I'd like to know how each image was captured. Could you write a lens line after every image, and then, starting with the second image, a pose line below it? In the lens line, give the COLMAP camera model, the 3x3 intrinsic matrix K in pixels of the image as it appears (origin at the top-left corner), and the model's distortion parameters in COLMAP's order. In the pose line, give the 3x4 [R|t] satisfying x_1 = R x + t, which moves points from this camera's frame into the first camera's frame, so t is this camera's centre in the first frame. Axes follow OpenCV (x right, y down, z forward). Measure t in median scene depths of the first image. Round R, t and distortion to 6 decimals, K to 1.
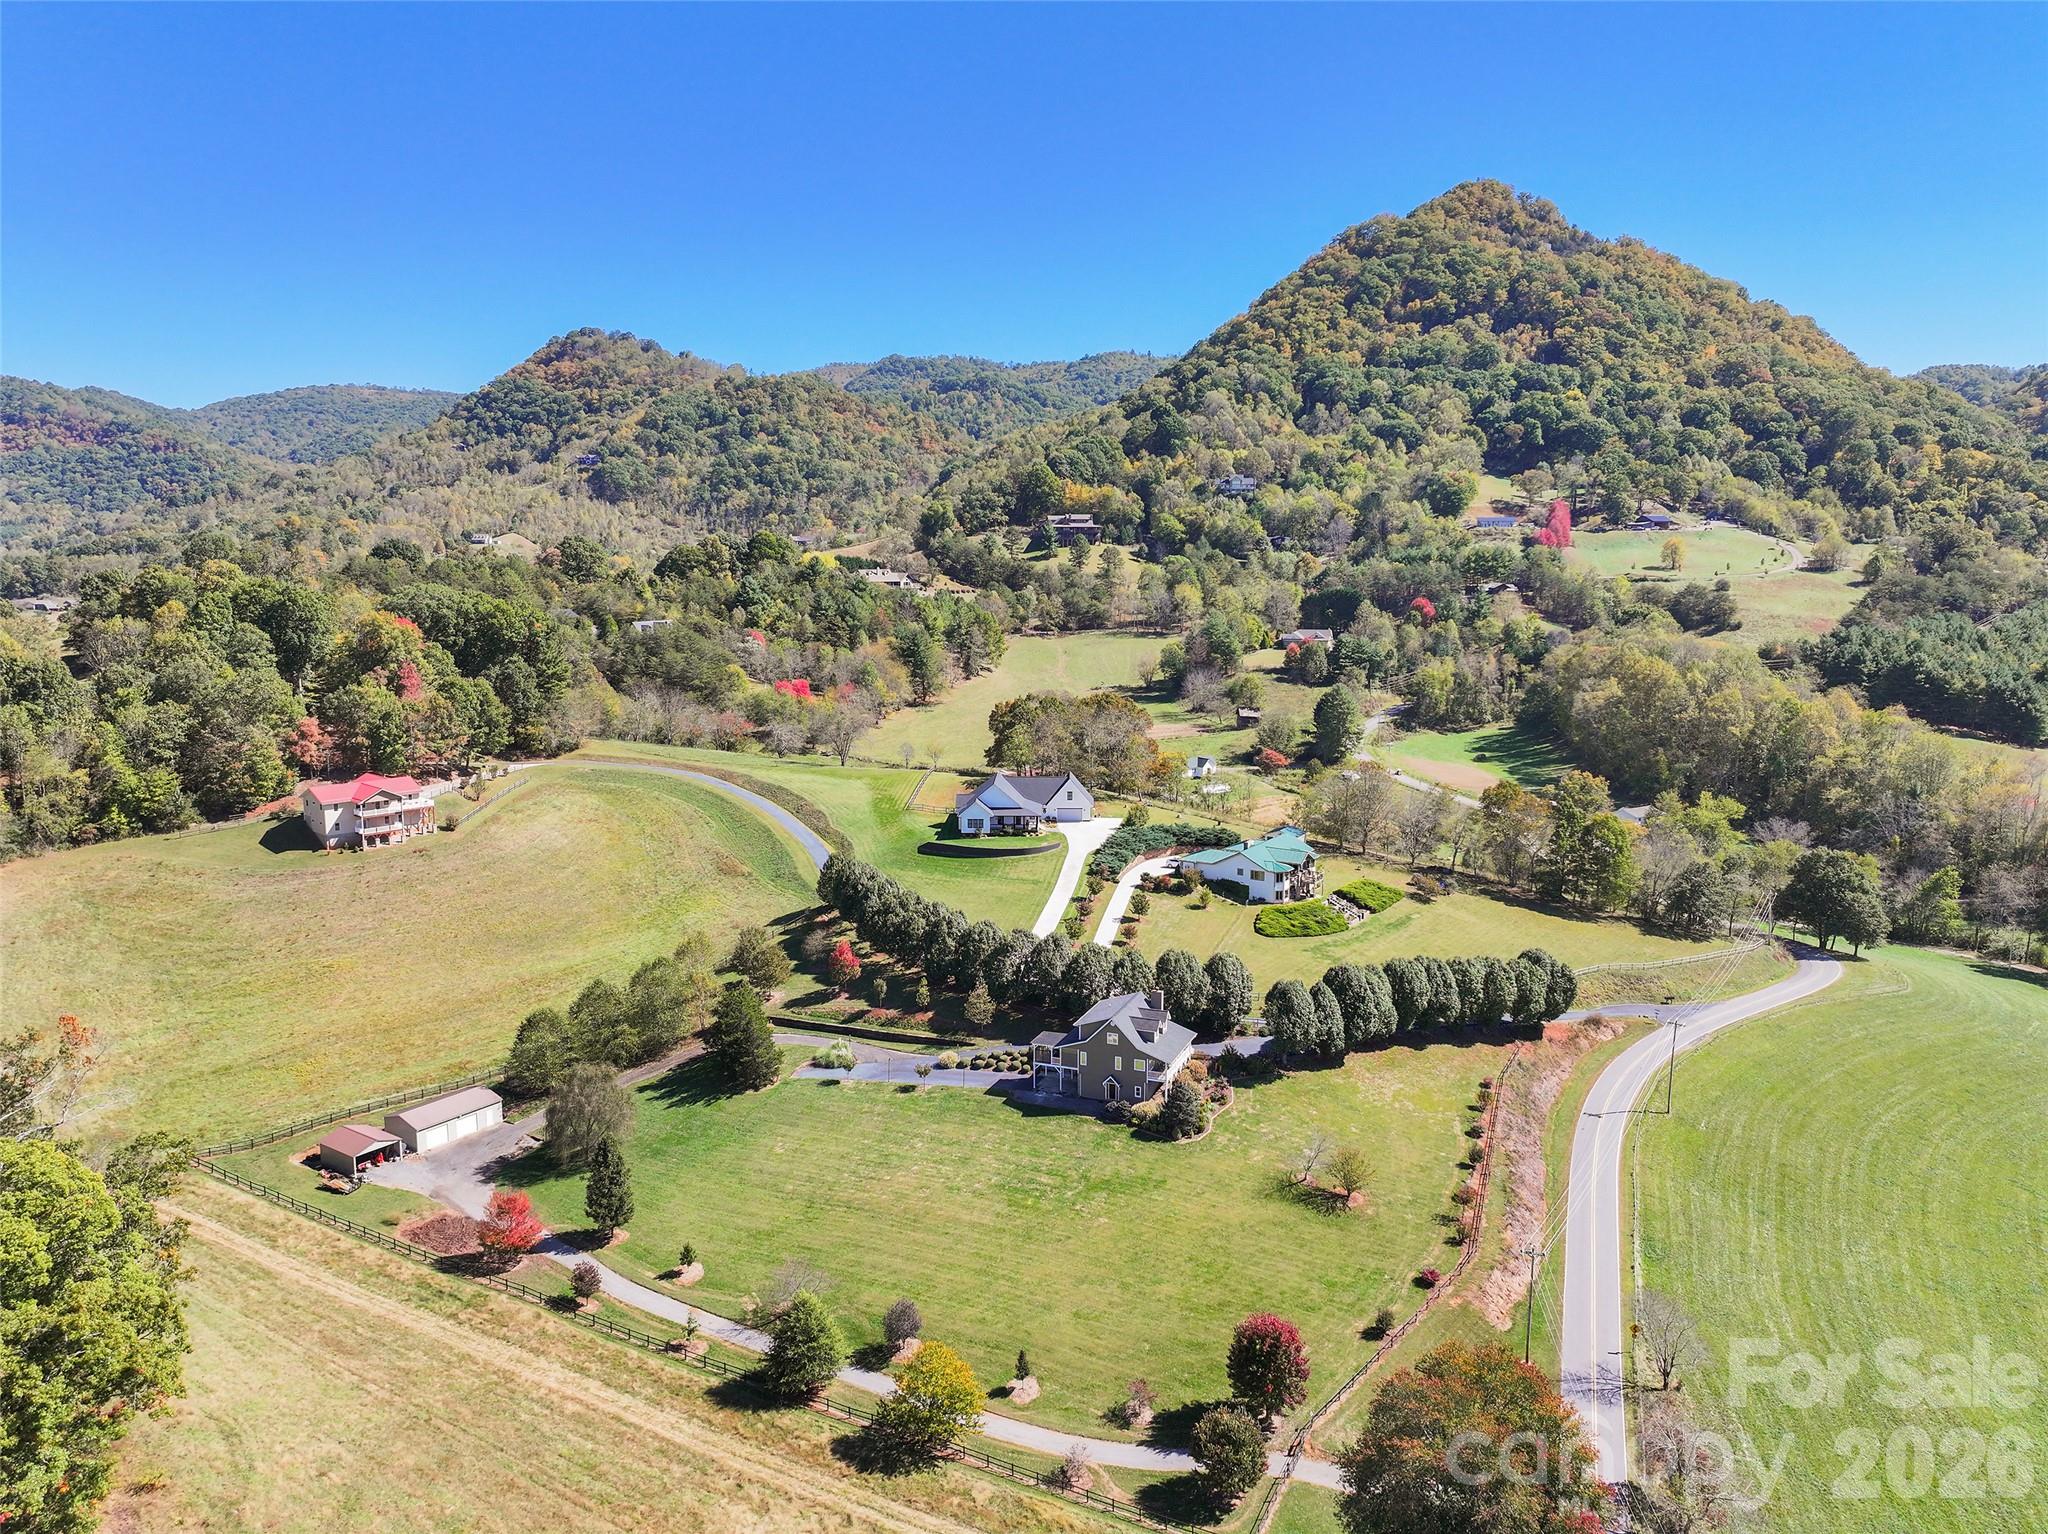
lens RADIAL K [[1432.0, 0, 1034.3], [0, 1432.0, 758.7], [0, 0, 1]] dist [0.002322, 0.005640]
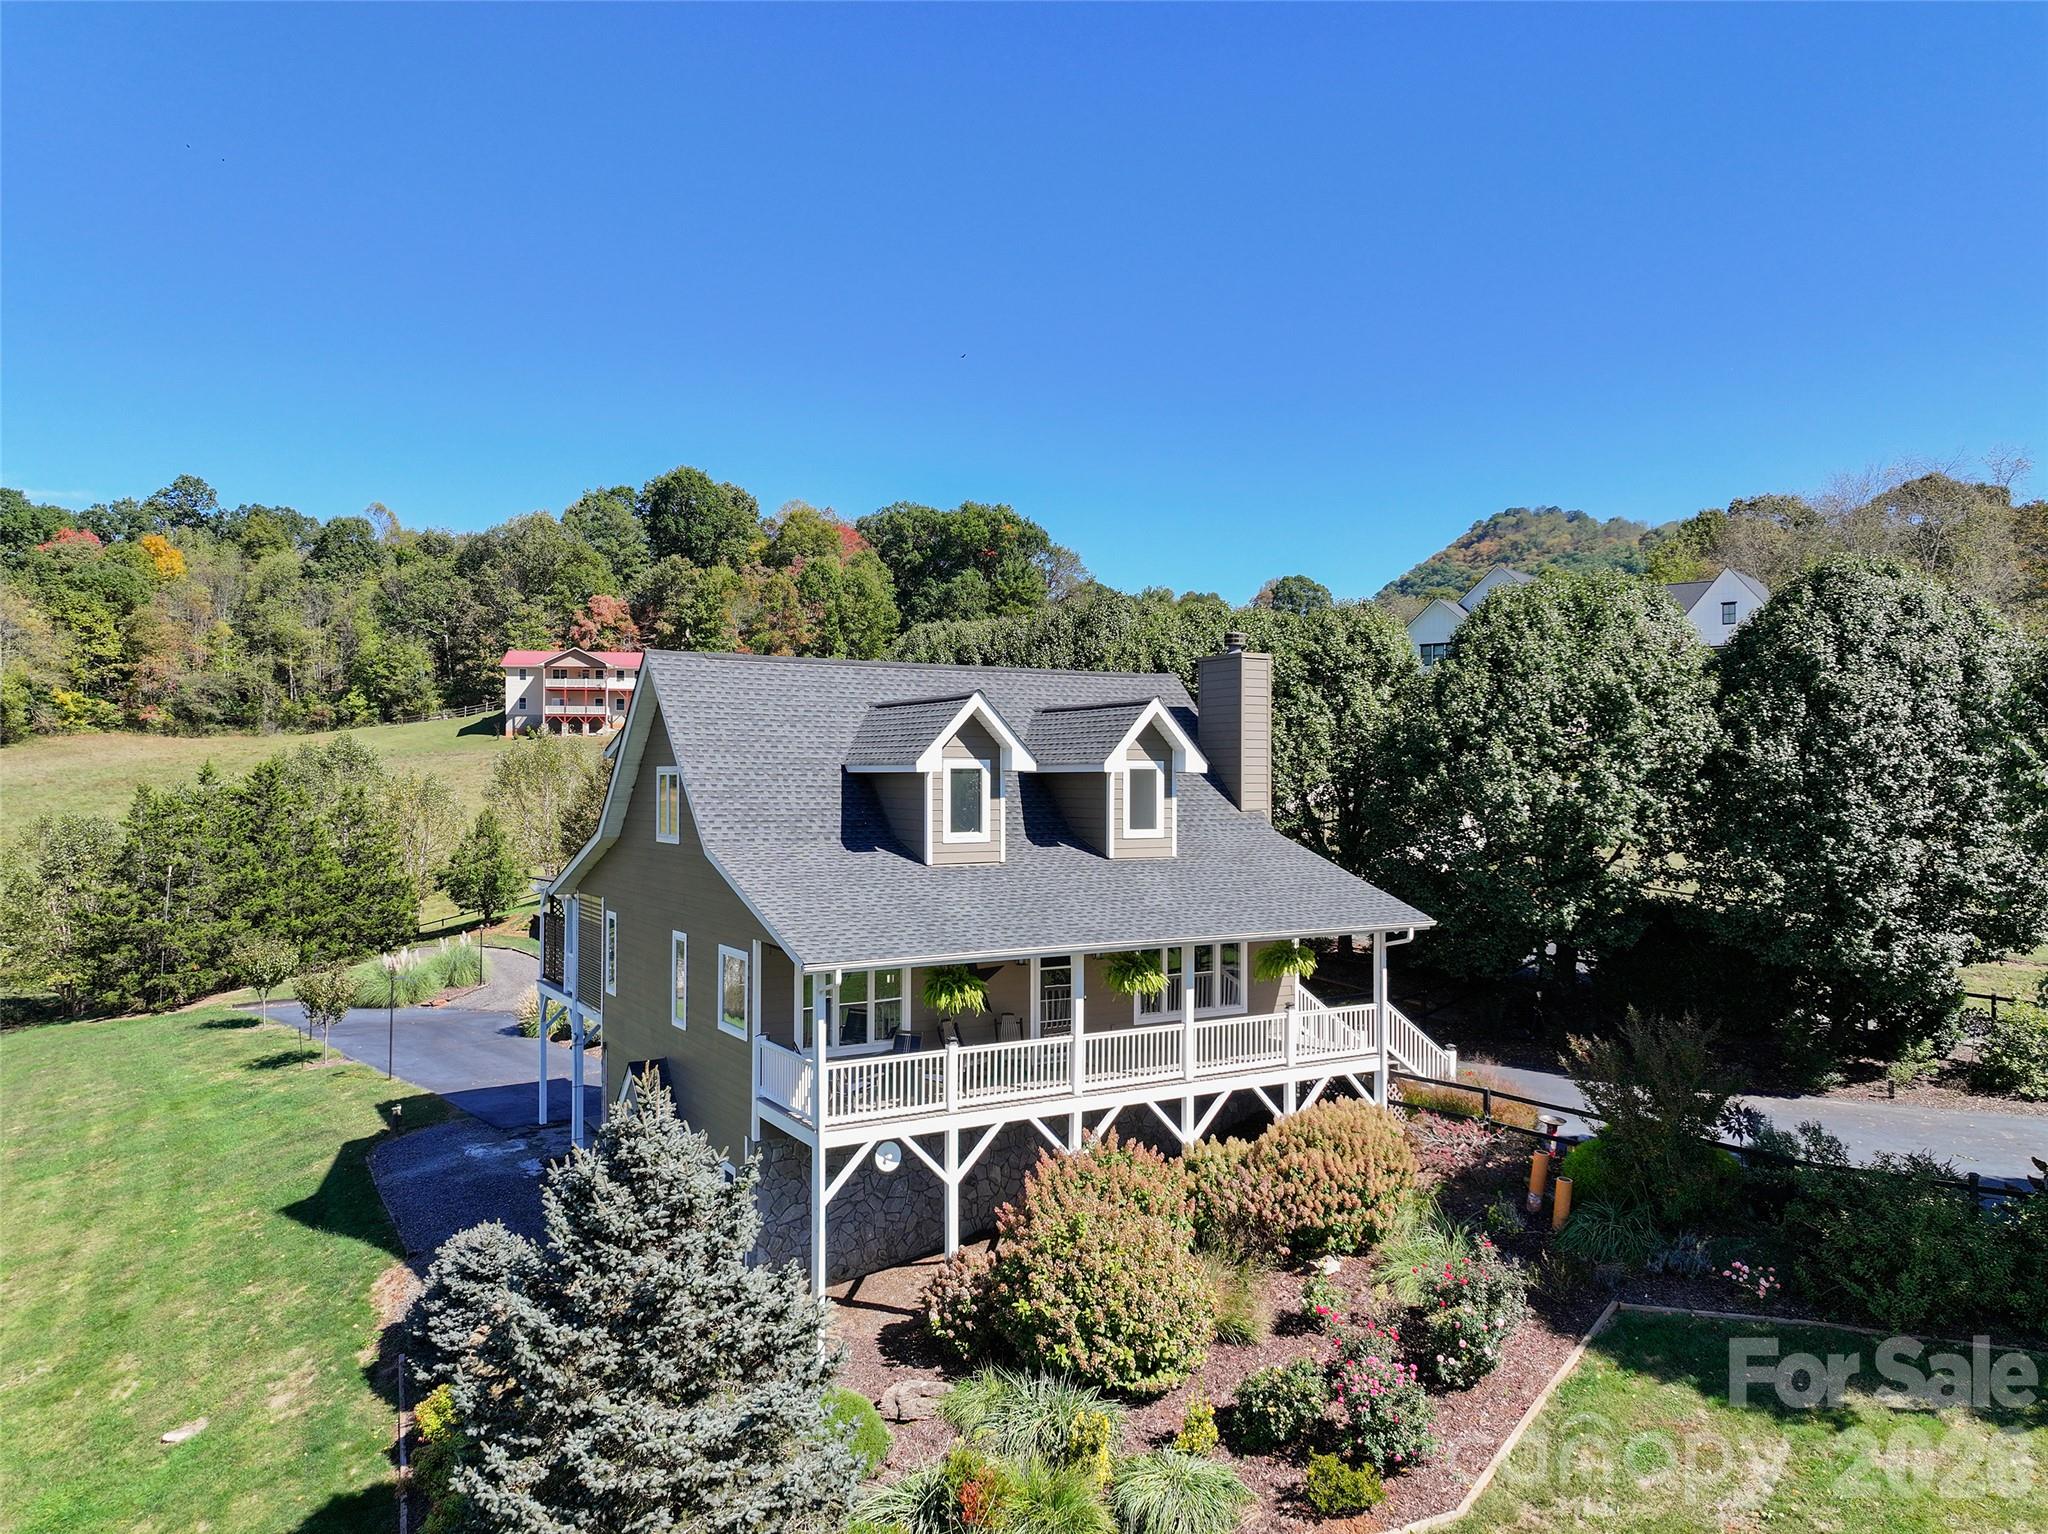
lens RADIAL K [[1432.0, 0, 1033.2], [0, 1432.0, 762.4], [0, 0, 1]] dist [0.002322, 0.005640]
pose [[0.792928, -0.008323, -0.609259, 0.092221], [-0.088607, 0.987703, -0.128811, 0.109755], [0.602839, 0.156122, 0.782439, 0.481280]]
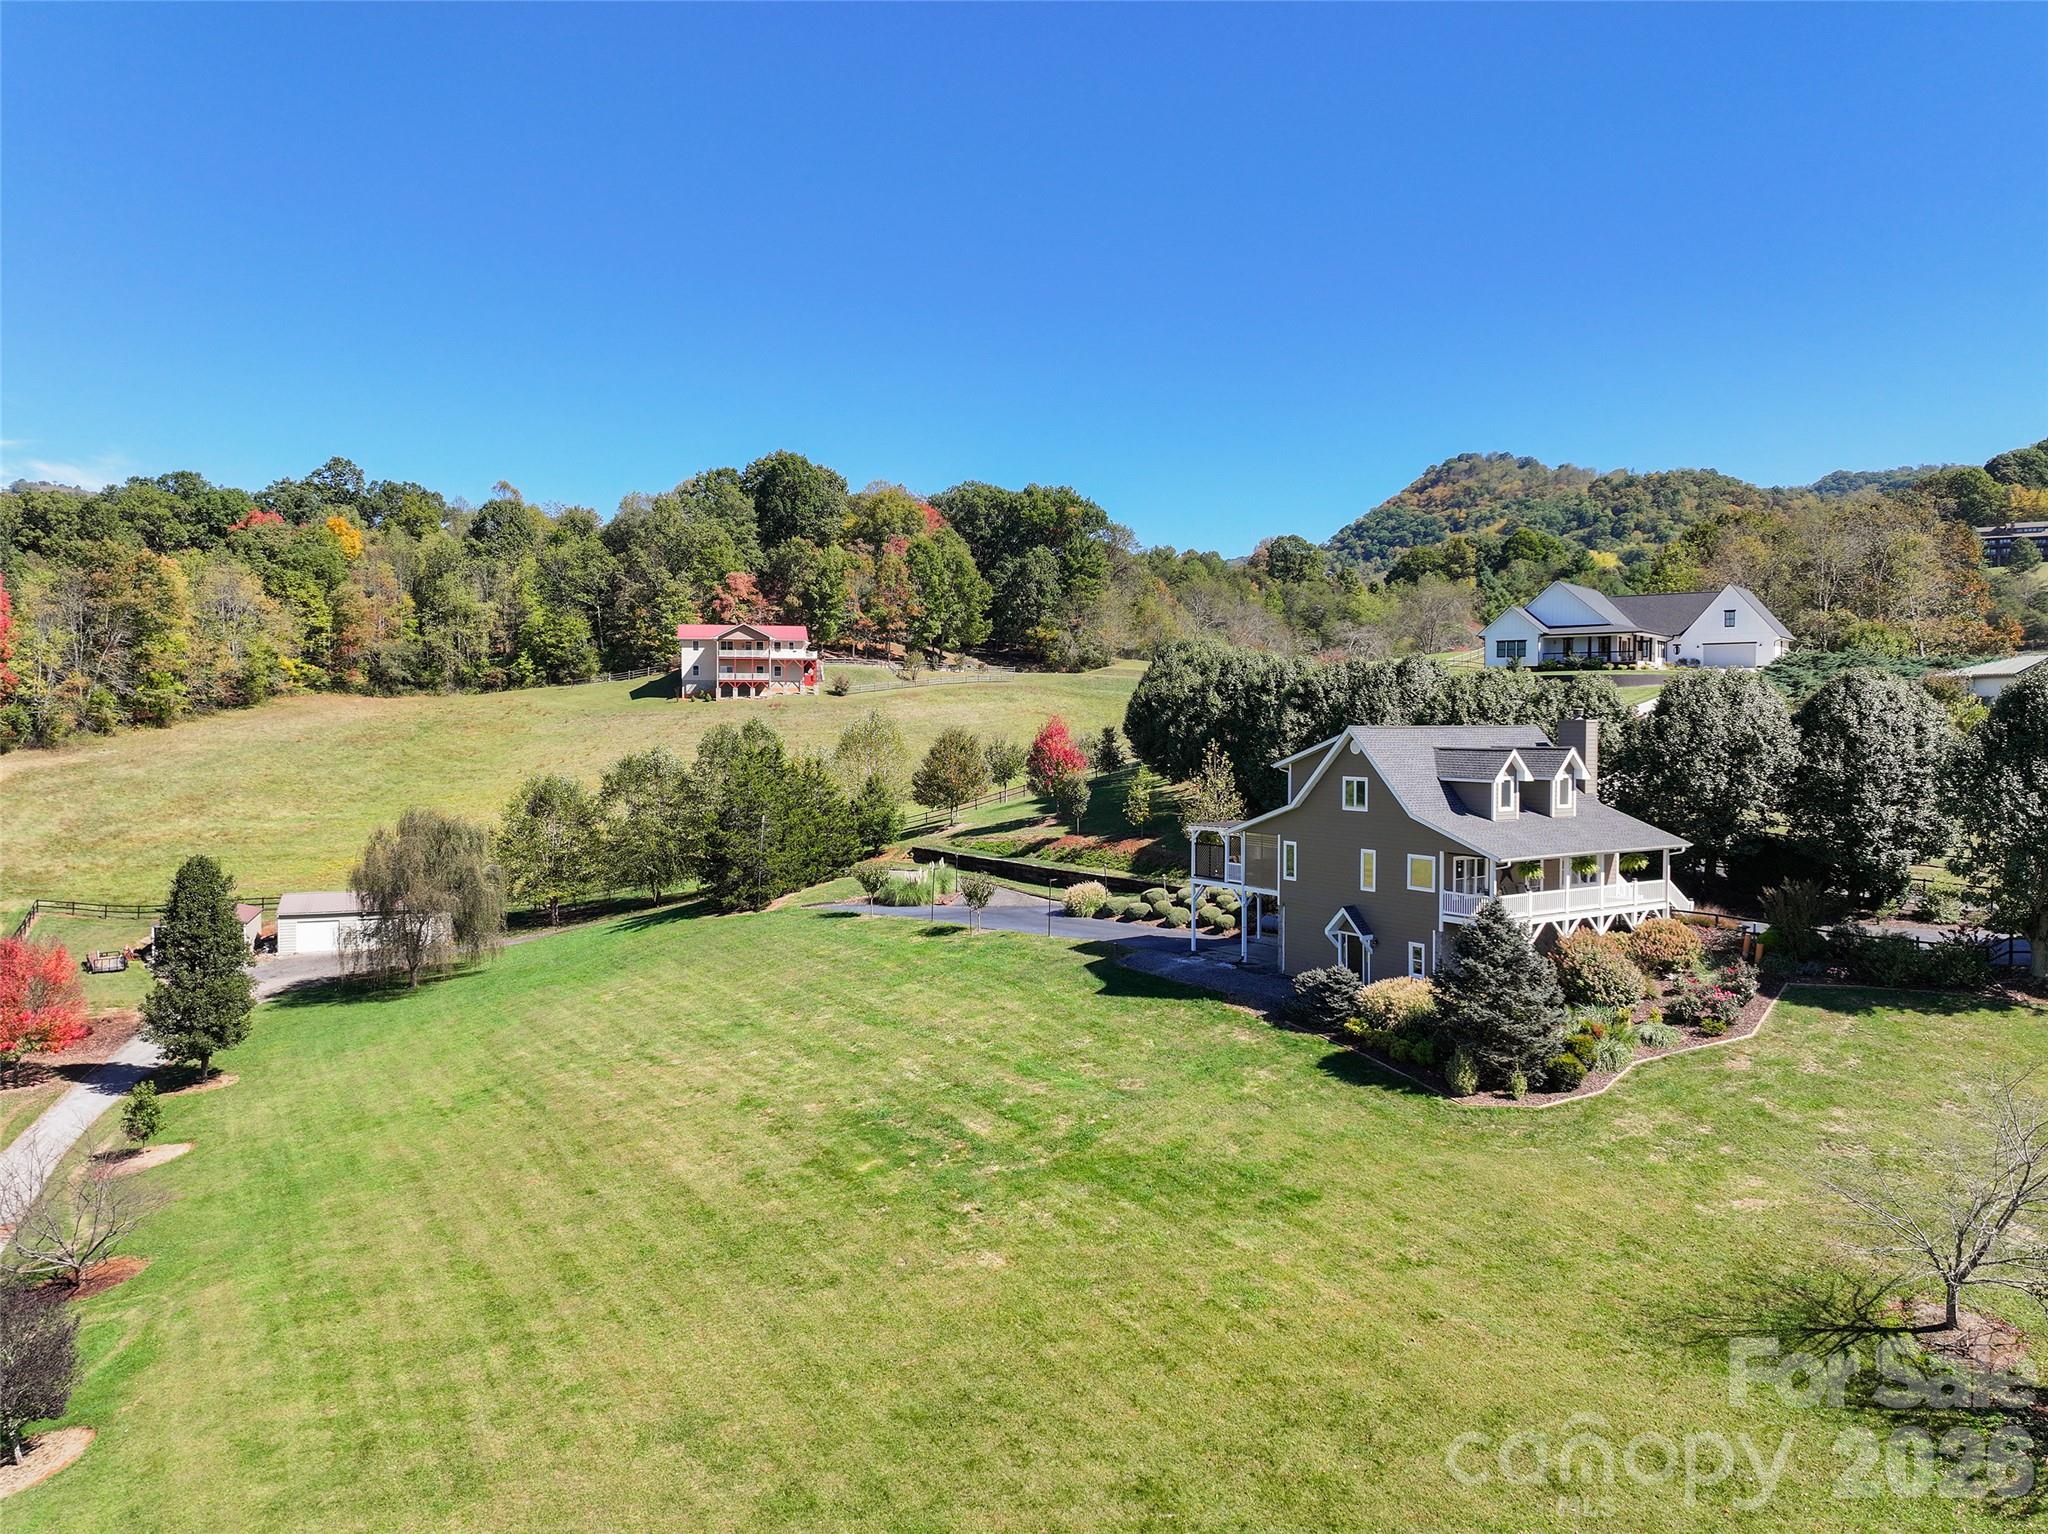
lens RADIAL K [[1432.0, 0, 1032.3], [0, 1432.0, 762.8], [0, 0, 1]] dist [0.002322, 0.005640]
pose [[0.815112, 0.017828, -0.579029, 0.098515], [-0.084736, 0.992445, -0.088728, 0.118970], [0.573072, 0.121388, 0.810465, 0.364968]]
